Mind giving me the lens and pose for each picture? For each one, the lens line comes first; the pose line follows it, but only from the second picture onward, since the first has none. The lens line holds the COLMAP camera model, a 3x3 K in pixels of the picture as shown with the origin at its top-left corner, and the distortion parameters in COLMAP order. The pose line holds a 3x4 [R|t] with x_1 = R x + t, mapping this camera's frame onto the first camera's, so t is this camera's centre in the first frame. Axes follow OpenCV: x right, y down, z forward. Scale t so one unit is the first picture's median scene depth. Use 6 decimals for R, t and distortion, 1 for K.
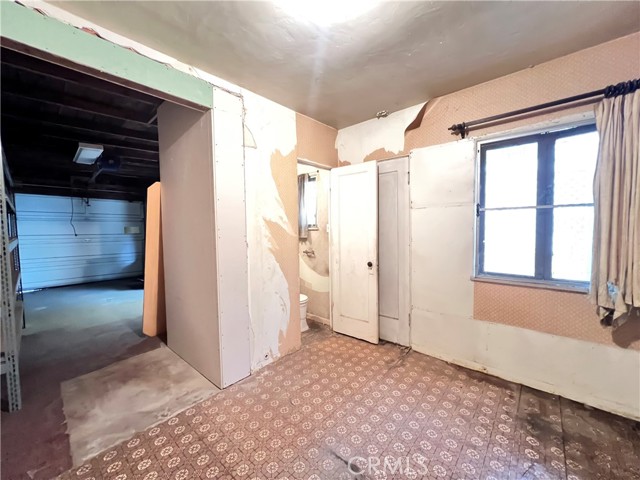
lens RADIAL K [[256.5, 0, 318.0], [0, 256.5, 238.2], [0, 0, 1]] dist [0.000733, 0.000185]
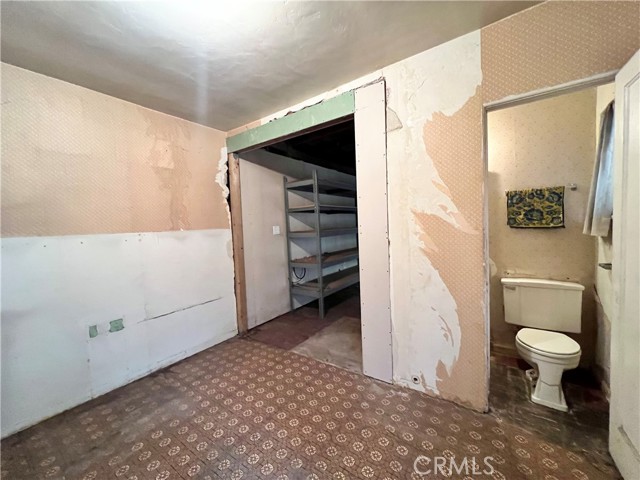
lens RADIAL K [[258.7, 0, 320.8], [0, 258.7, 238.1], [0, 0, 1]] dist [-0.001109, 0.000305]
pose [[0.109079, 0.062460, -0.992069, 0.609400], [0.001452, 0.998013, 0.062993, -0.046836], [0.994032, -0.008312, 0.108771, 0.669216]]
